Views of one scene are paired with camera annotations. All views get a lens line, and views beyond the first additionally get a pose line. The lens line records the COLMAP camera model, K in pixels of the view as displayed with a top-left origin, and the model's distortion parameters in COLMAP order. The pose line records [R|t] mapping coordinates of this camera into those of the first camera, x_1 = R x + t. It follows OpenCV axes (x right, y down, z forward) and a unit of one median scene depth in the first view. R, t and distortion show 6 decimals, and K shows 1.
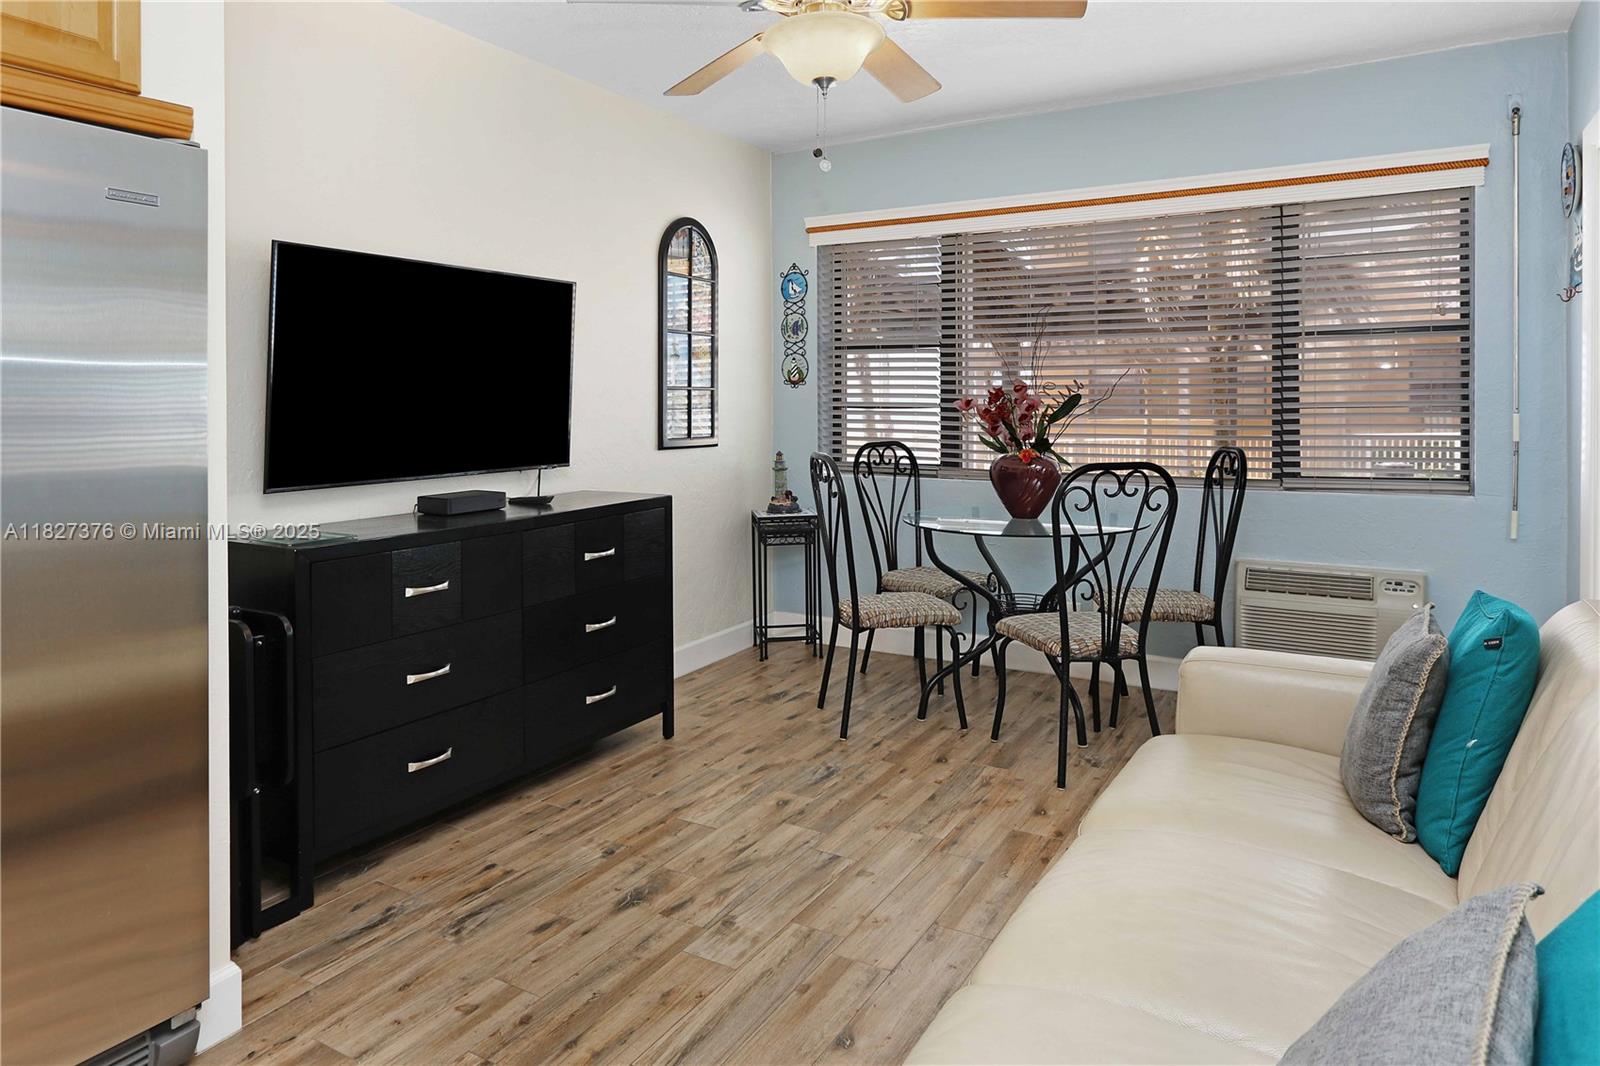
lens RADIAL K [[982.8, 0, 745.1], [0, 982.8, 397.8], [0, 0, 1]] dist [-0.027413, 0.002324]
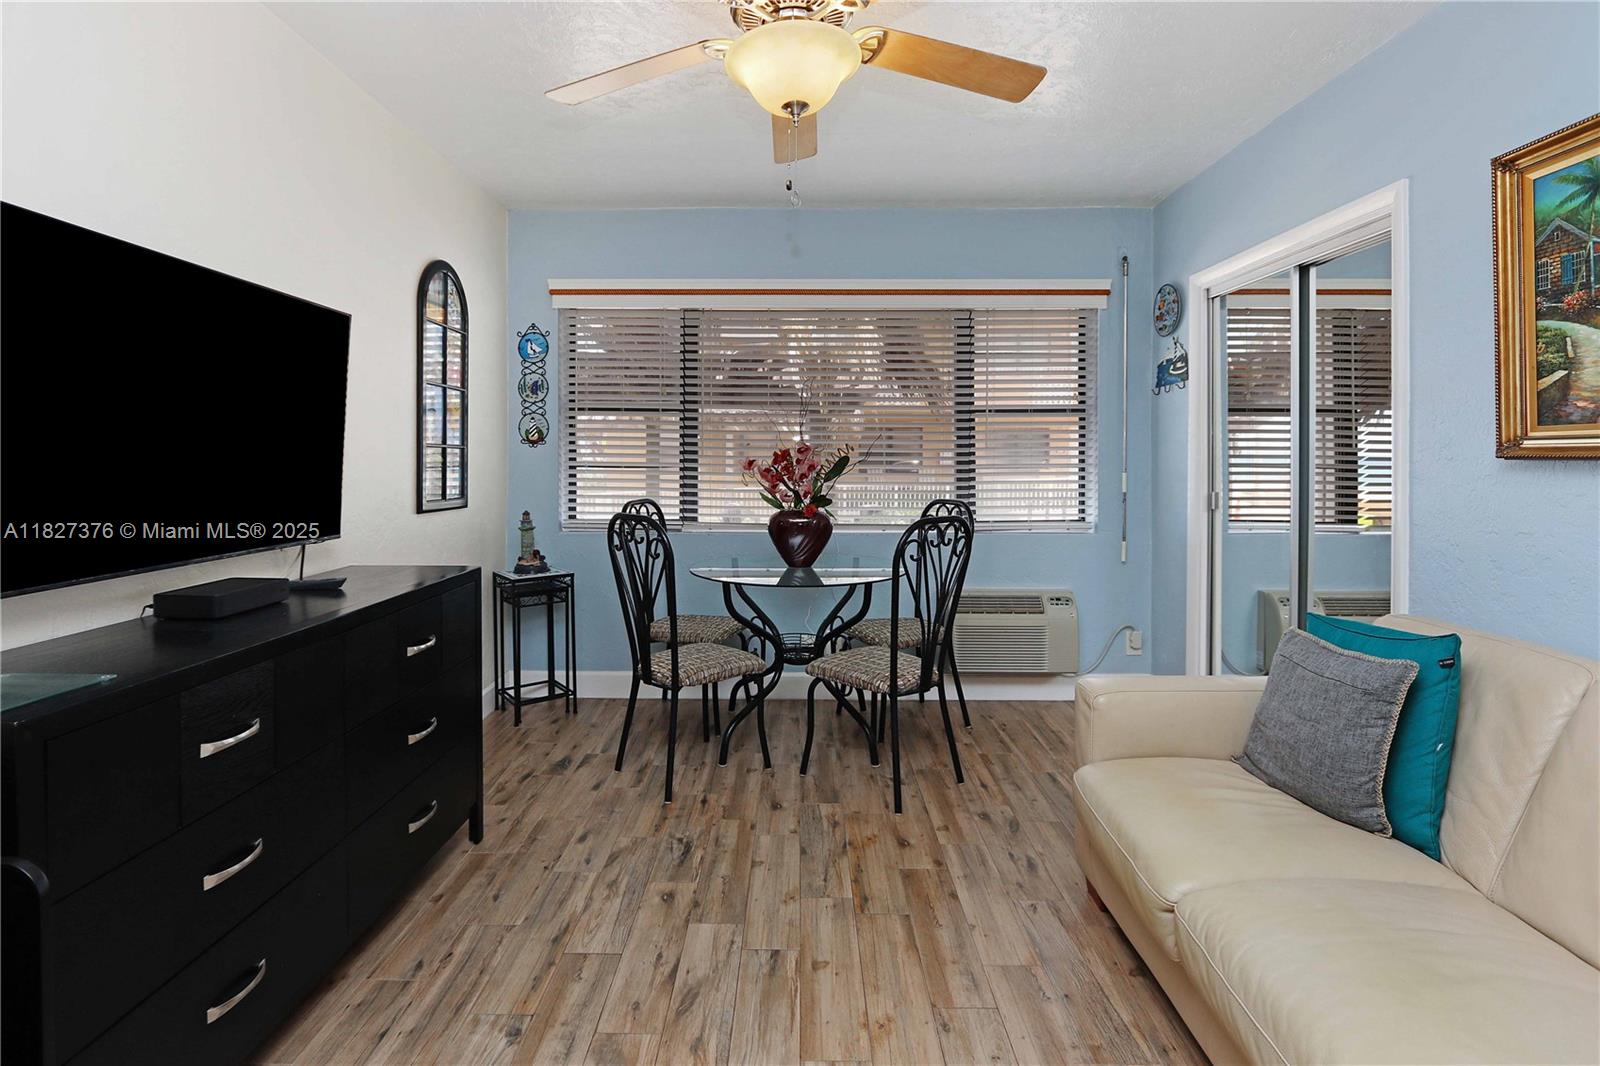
lens RADIAL K [[776.7, 0, 768.1], [0, 776.7, 463.8], [0, 0, 1]] dist [-0.025247, 0.003755]
pose [[0.860775, 0.004171, 0.508969, -0.232718], [-0.007466, 0.999962, 0.004432, 0.002699], [-0.508932, -0.007615, 0.860773, 0.308361]]
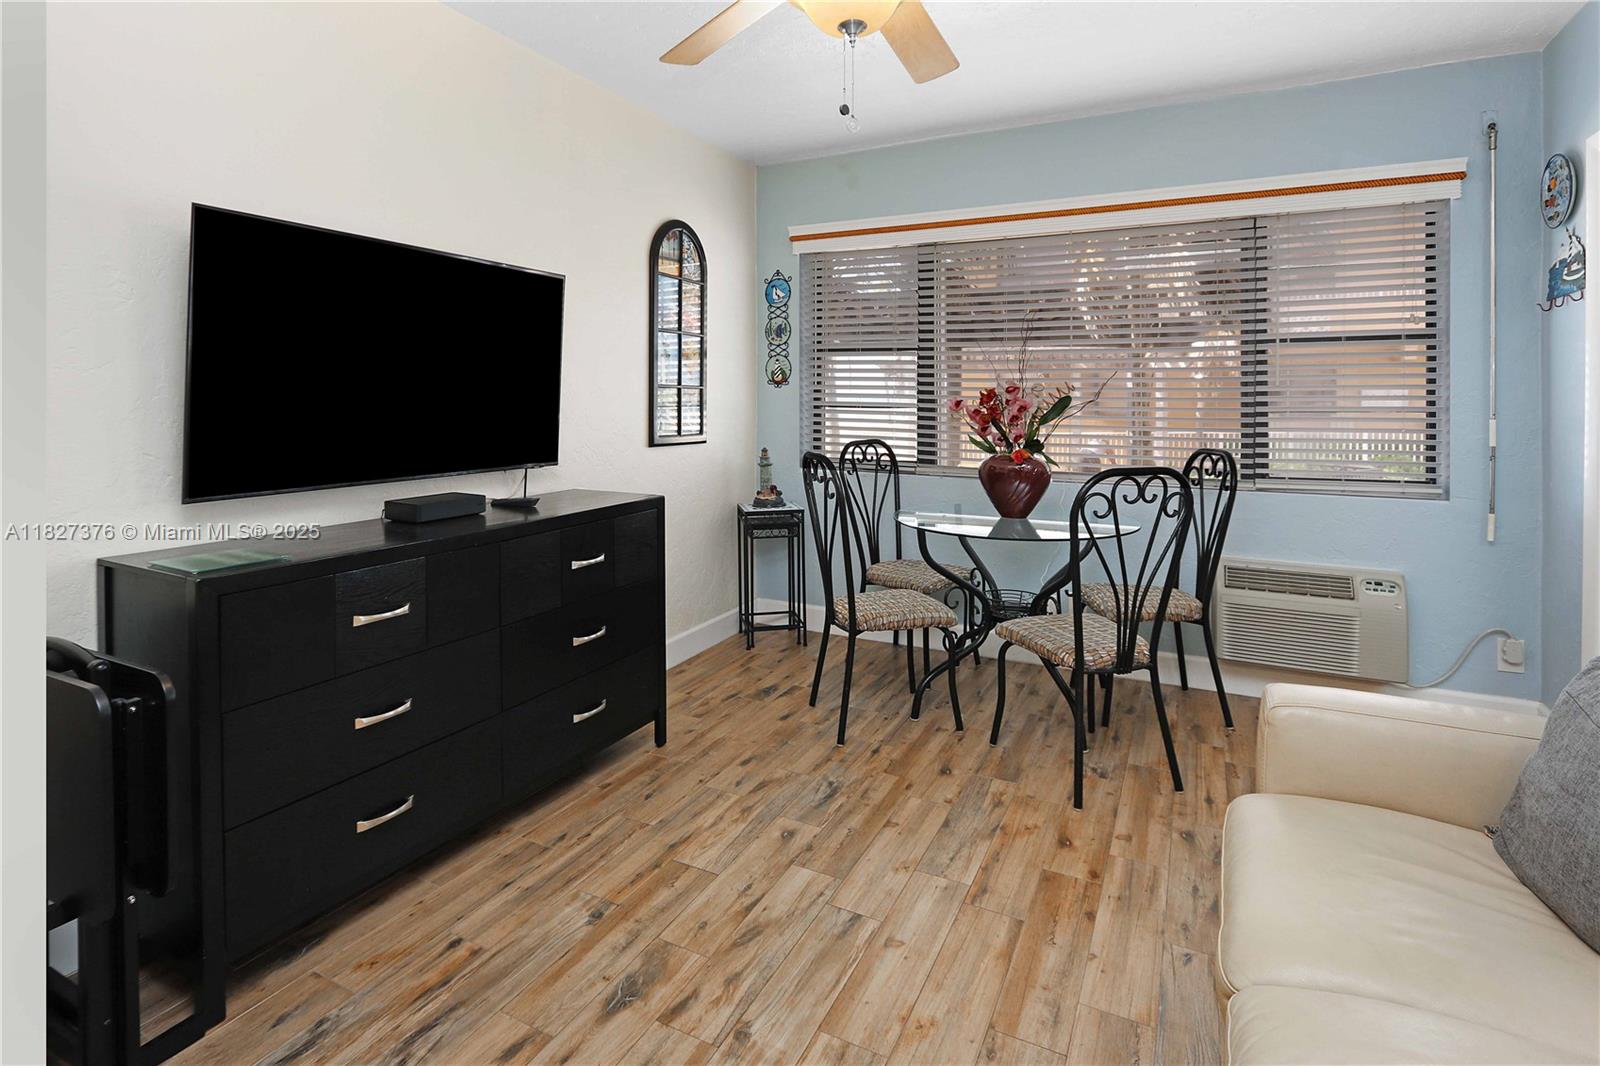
lens RADIAL K [[776.7, 0, 767.2], [0, 776.7, 406.2], [0, 0, 1]] dist [-0.025247, 0.003755]
pose [[0.997379, 0.009372, 0.071741, -0.033952], [-0.010134, 0.999896, 0.010264, 0.002049], [-0.071638, -0.010964, 0.997370, 0.259103]]
